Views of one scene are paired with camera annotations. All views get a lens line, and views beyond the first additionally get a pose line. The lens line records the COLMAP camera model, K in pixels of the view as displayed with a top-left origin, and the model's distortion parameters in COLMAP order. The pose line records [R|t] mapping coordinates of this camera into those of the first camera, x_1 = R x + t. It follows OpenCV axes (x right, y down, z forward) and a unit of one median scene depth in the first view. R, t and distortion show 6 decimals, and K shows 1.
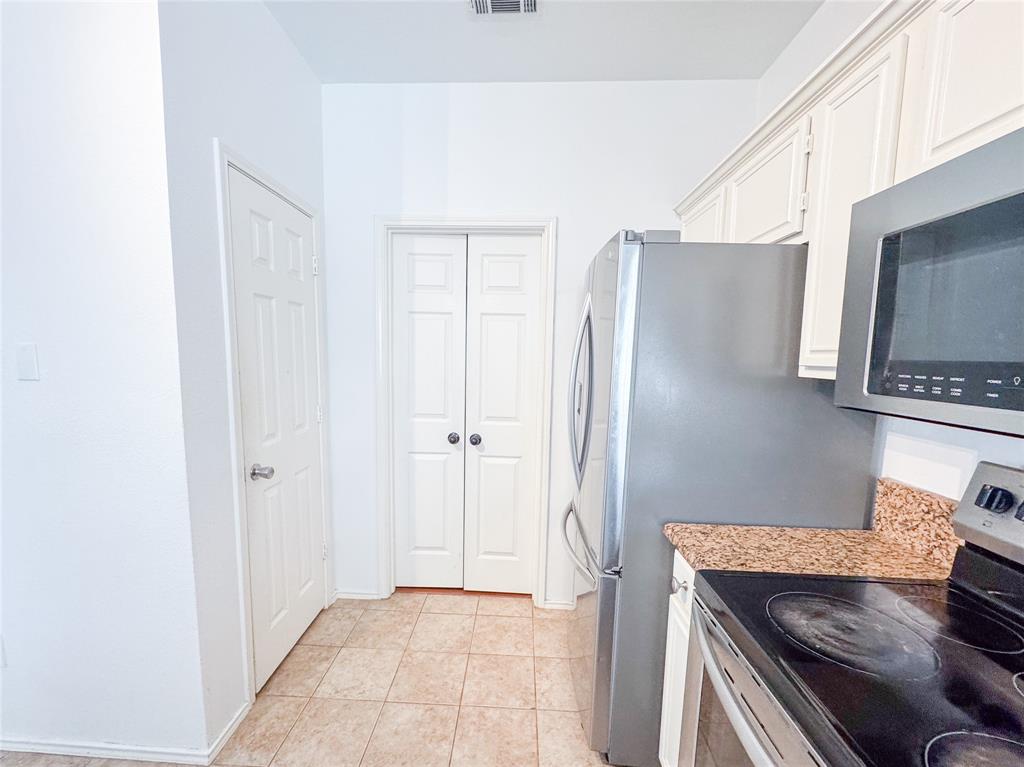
lens RADIAL K [[427.3, 0, 490.9], [0, 427.3, 401.0], [0, 0, 1]] dist [-0.003645, -0.000142]
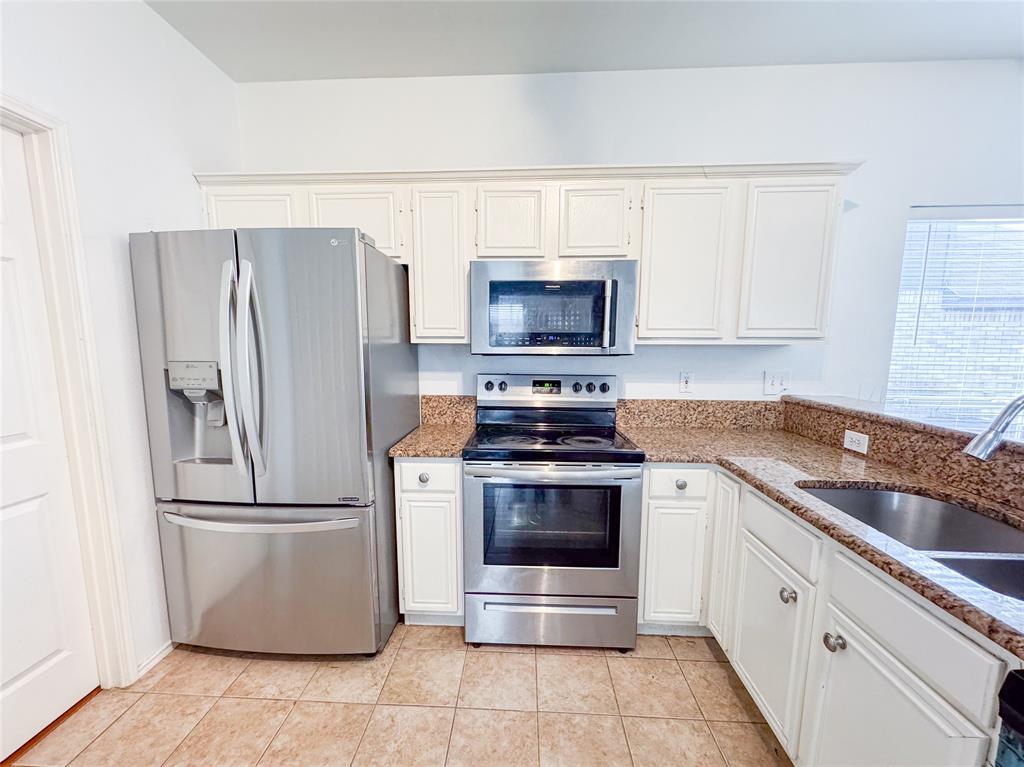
lens RADIAL K [[427.3, 0, 512.8], [0, 427.3, 388.3], [0, 0, 1]] dist [-0.003645, -0.000142]
pose [[0.003625, -0.129931, 0.991516, -0.784376], [0.107319, 0.985847, 0.128796, -0.043332], [-0.994218, 0.105942, 0.017517, 0.444441]]
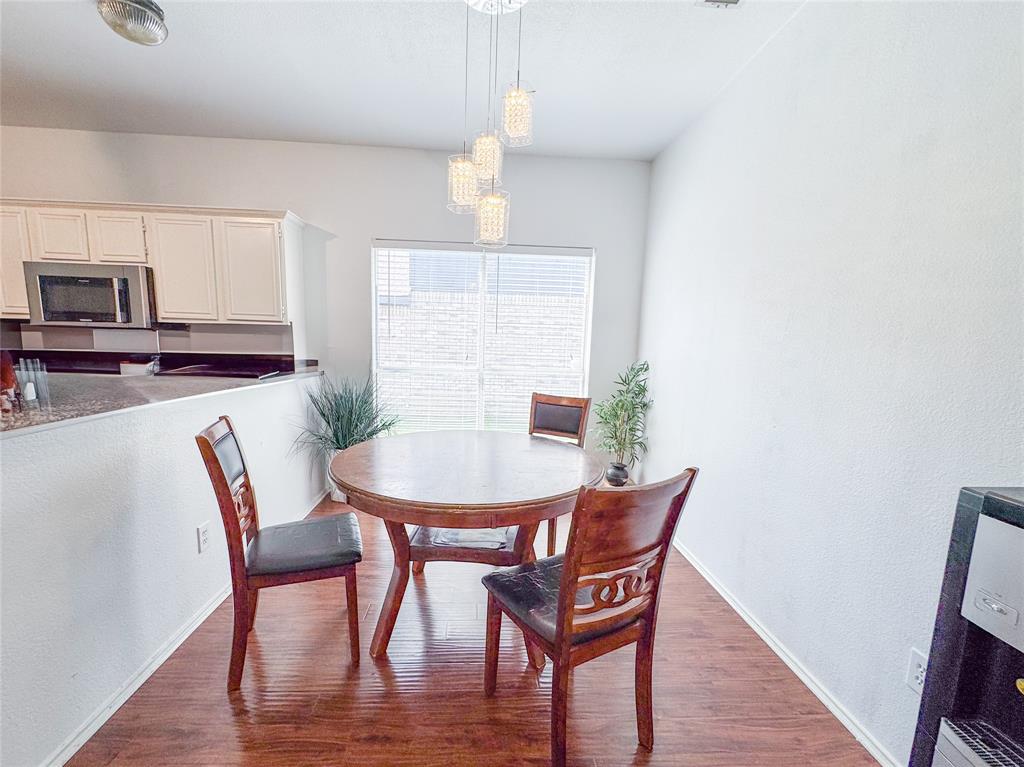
lens RADIAL K [[427.3, 0, 507.2], [0, 427.3, 385.4], [0, 0, 1]] dist [-0.003645, -0.000142]
pose [[-0.122136, -0.141985, 0.982305, -1.577654], [0.072598, 0.985785, 0.151514, 0.130987], [-0.989855, 0.089818, -0.110092, -1.189143]]
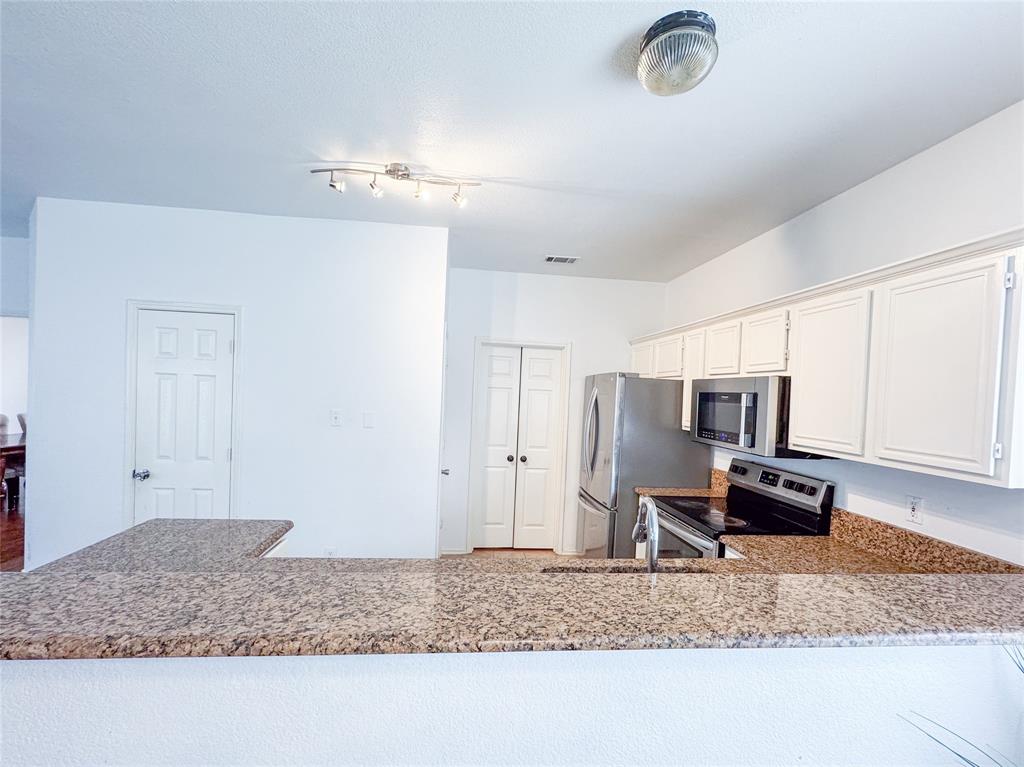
lens RADIAL K [[427.3, 0, 487.5], [0, 427.3, 401.9], [0, 0, 1]] dist [-0.003645, -0.000142]
pose [[0.989650, 0.016546, 0.142548, -0.660311], [-0.005260, 0.996846, -0.079189, -0.008103], [-0.143409, 0.077619, 0.986615, -1.120925]]
